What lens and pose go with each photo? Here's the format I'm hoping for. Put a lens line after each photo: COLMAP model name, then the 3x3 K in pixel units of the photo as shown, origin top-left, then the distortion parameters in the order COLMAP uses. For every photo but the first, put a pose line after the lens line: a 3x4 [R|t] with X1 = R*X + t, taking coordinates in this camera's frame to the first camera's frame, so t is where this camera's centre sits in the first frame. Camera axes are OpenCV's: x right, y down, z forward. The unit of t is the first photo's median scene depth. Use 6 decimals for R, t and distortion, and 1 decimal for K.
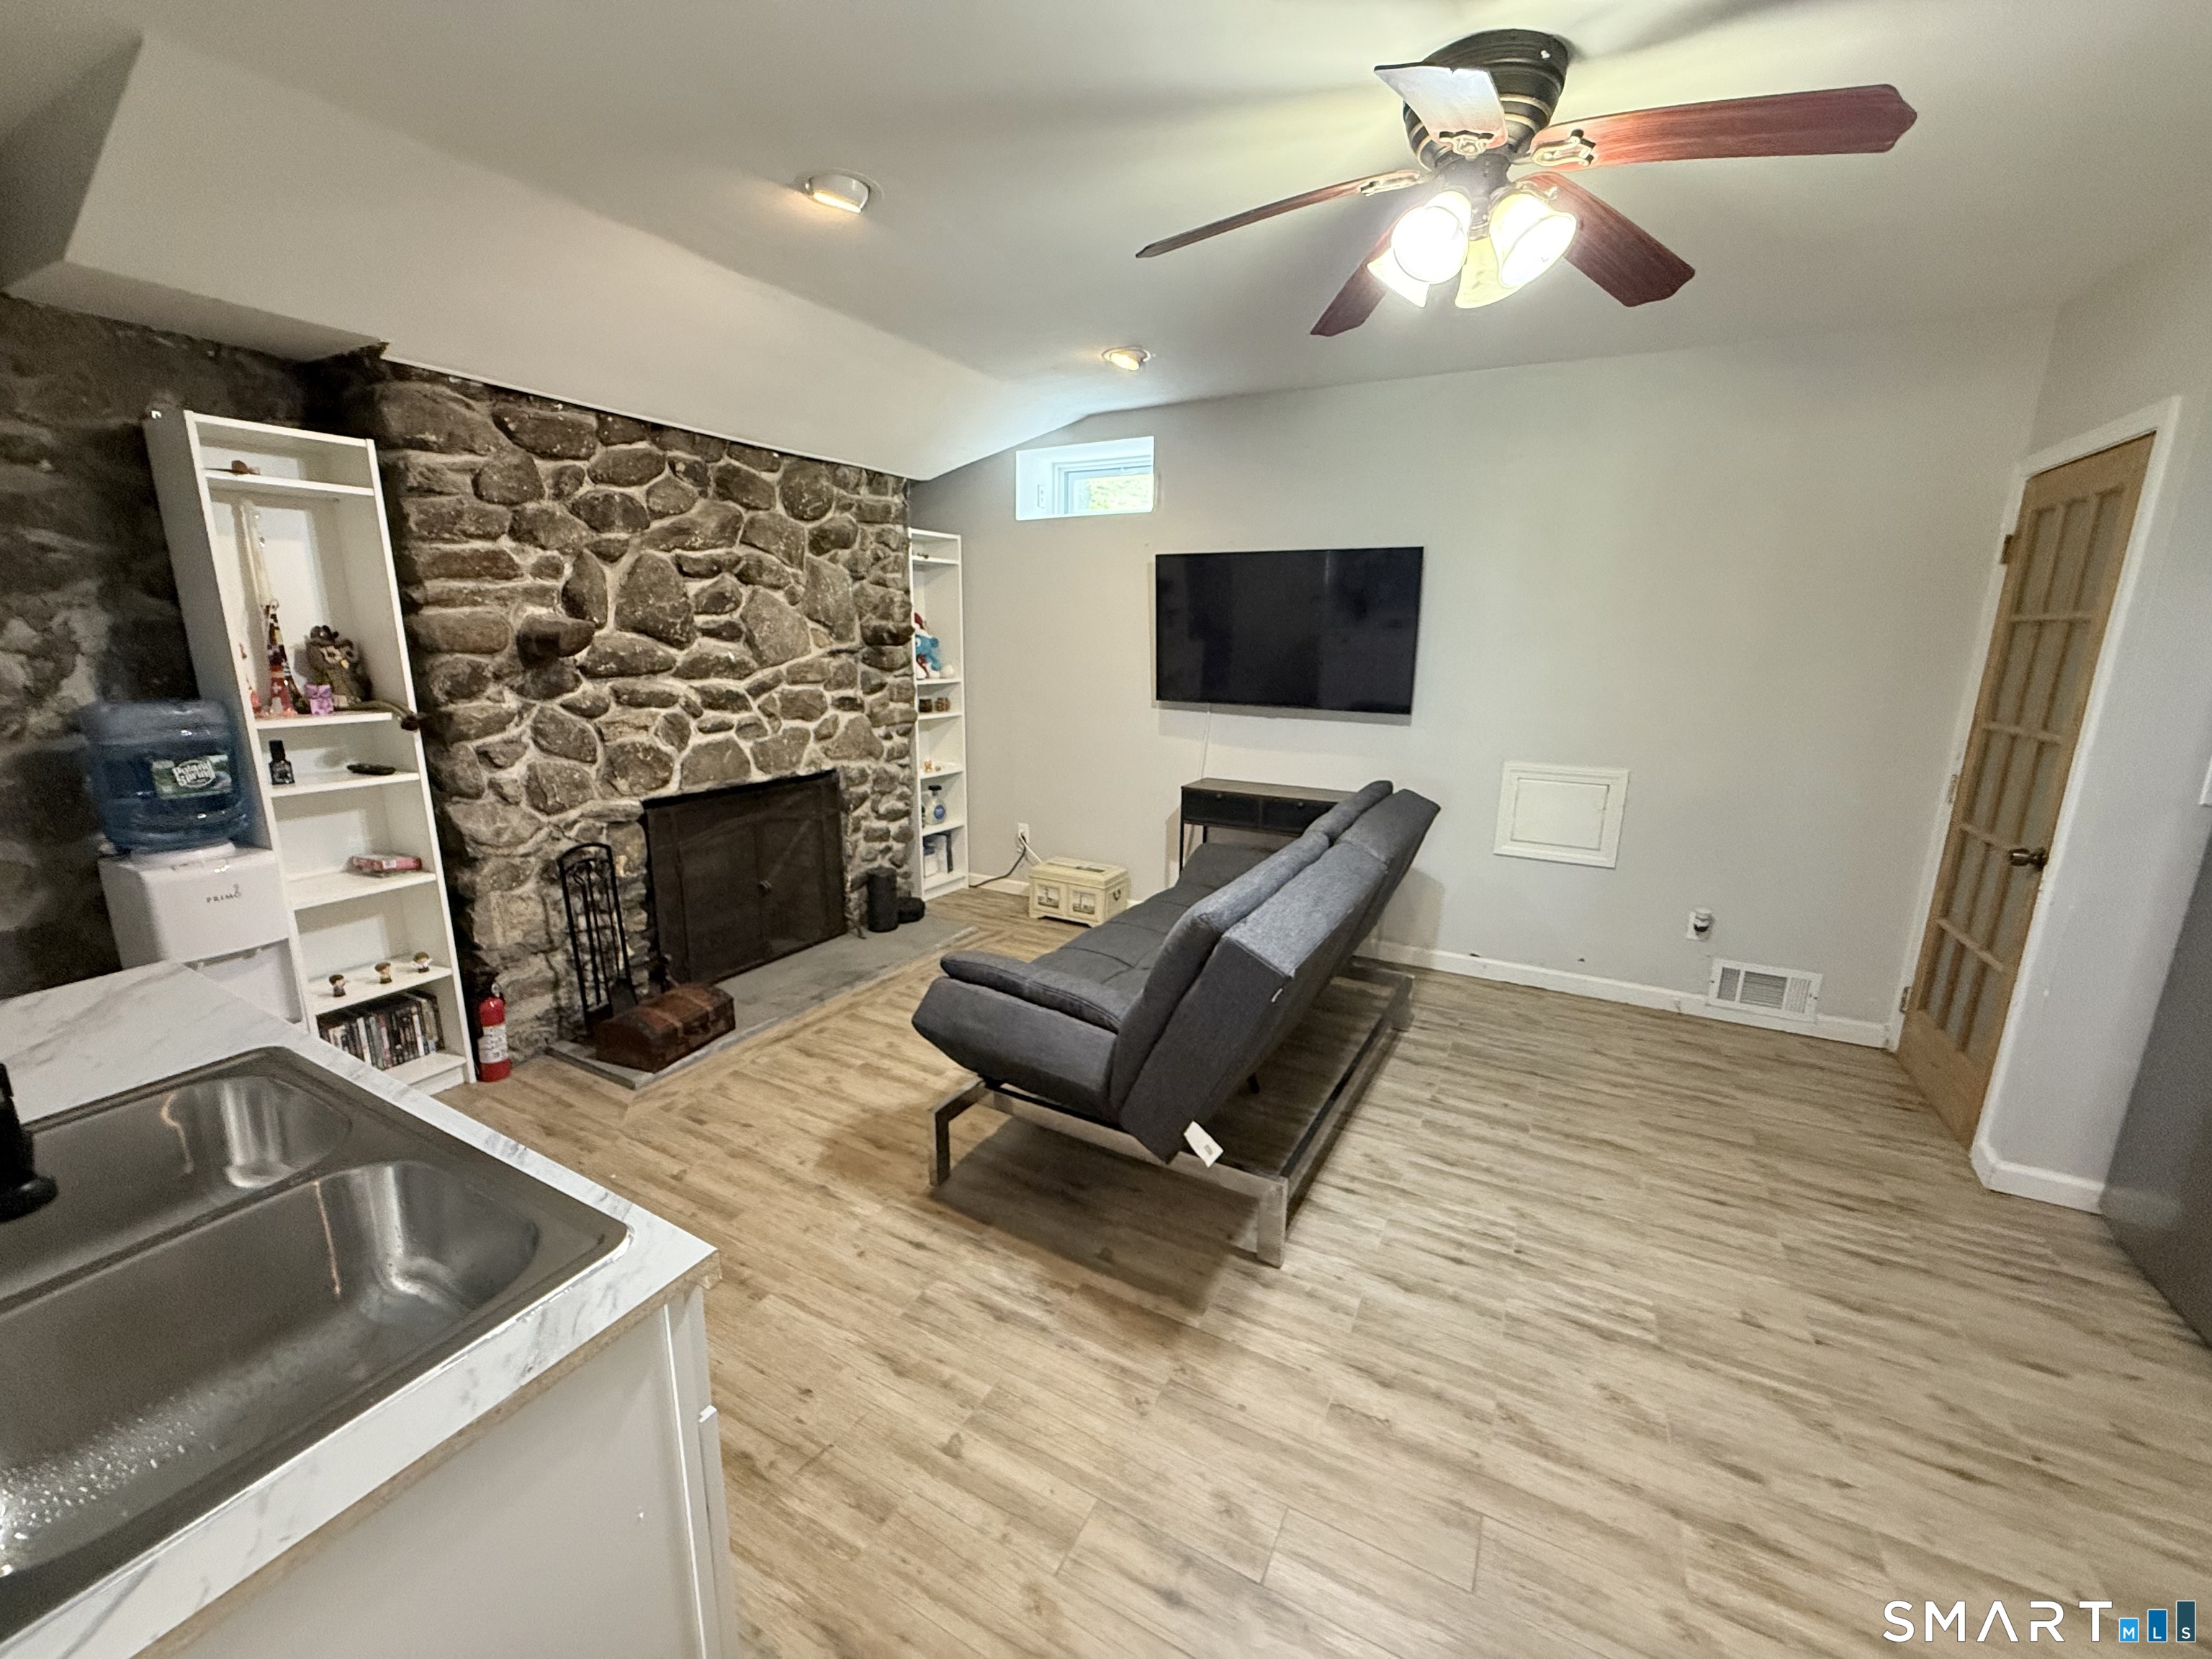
lens RADIAL K [[887.5, 0, 1099.1], [0, 887.5, 825.8], [0, 0, 1]] dist [0.001449, -0.000004]
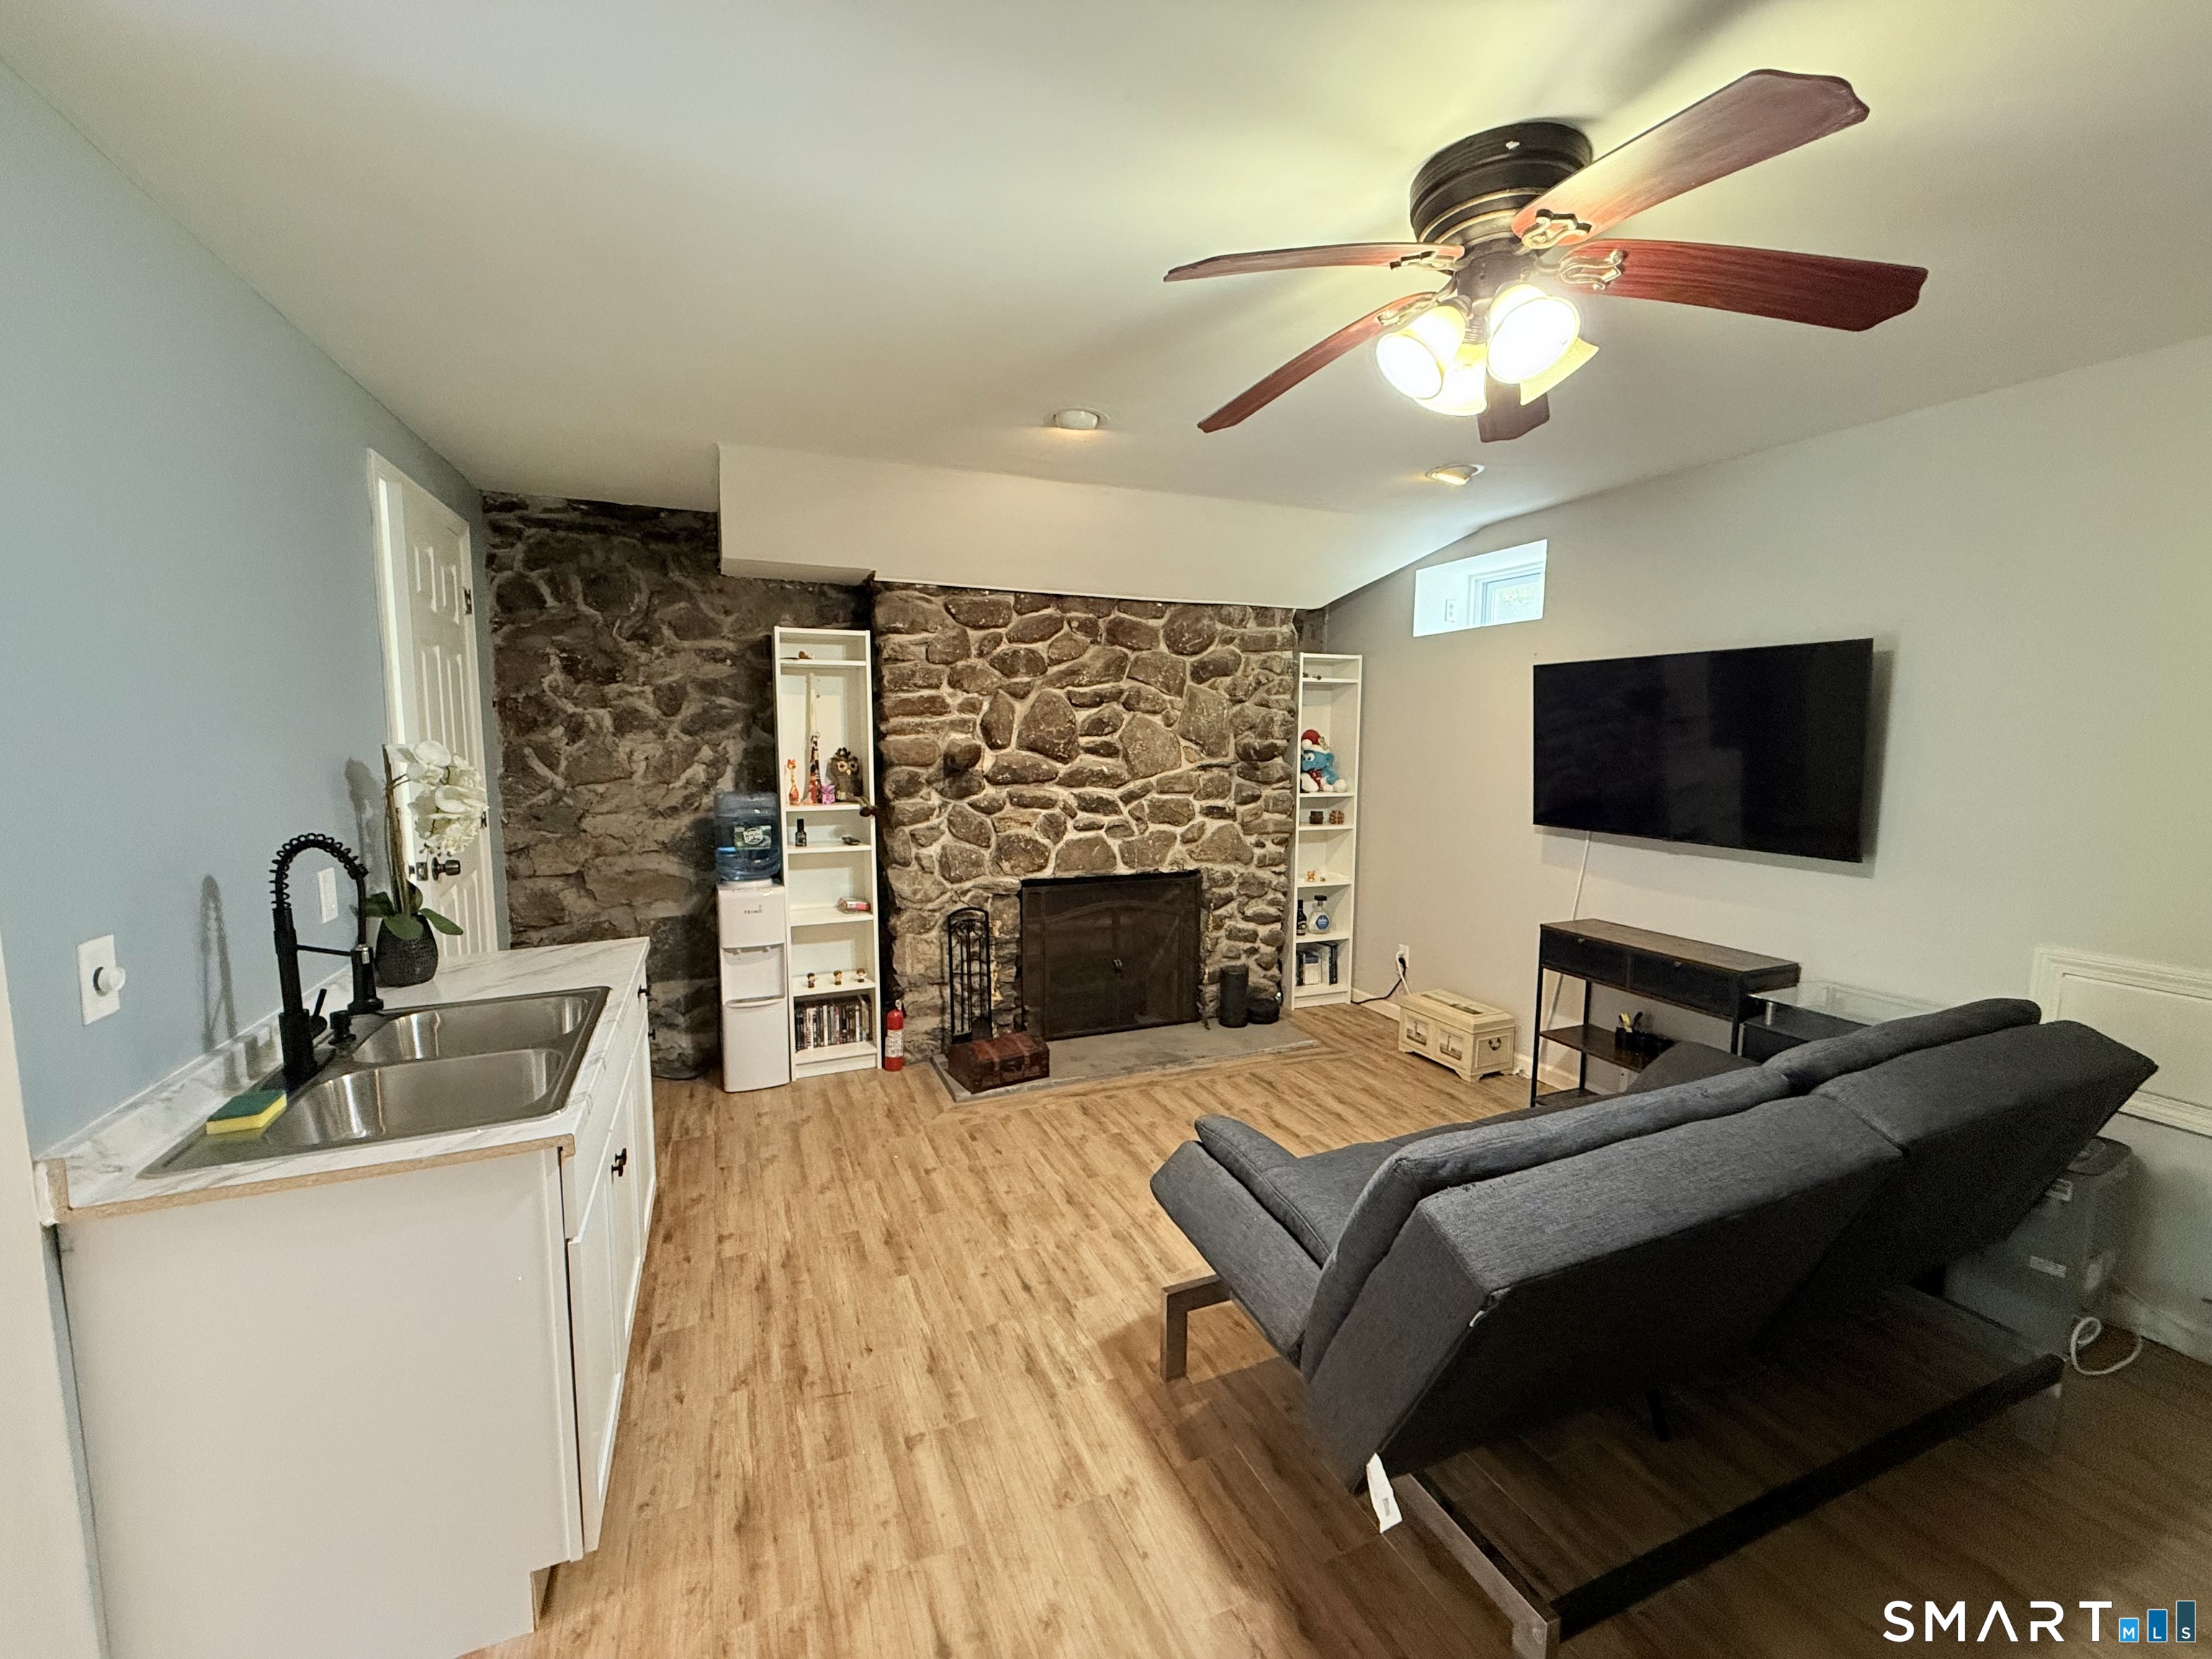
lens RADIAL K [[887.5, 0, 1099.4], [0, 887.5, 824.8], [0, 0, 1]] dist [0.001449, -0.000004]
pose [[0.783724, 0.055465, -0.618628, 0.384122], [-0.128434, 0.988950, -0.074042, -0.028684], [0.607686, 0.137481, 0.782187, 0.062418]]
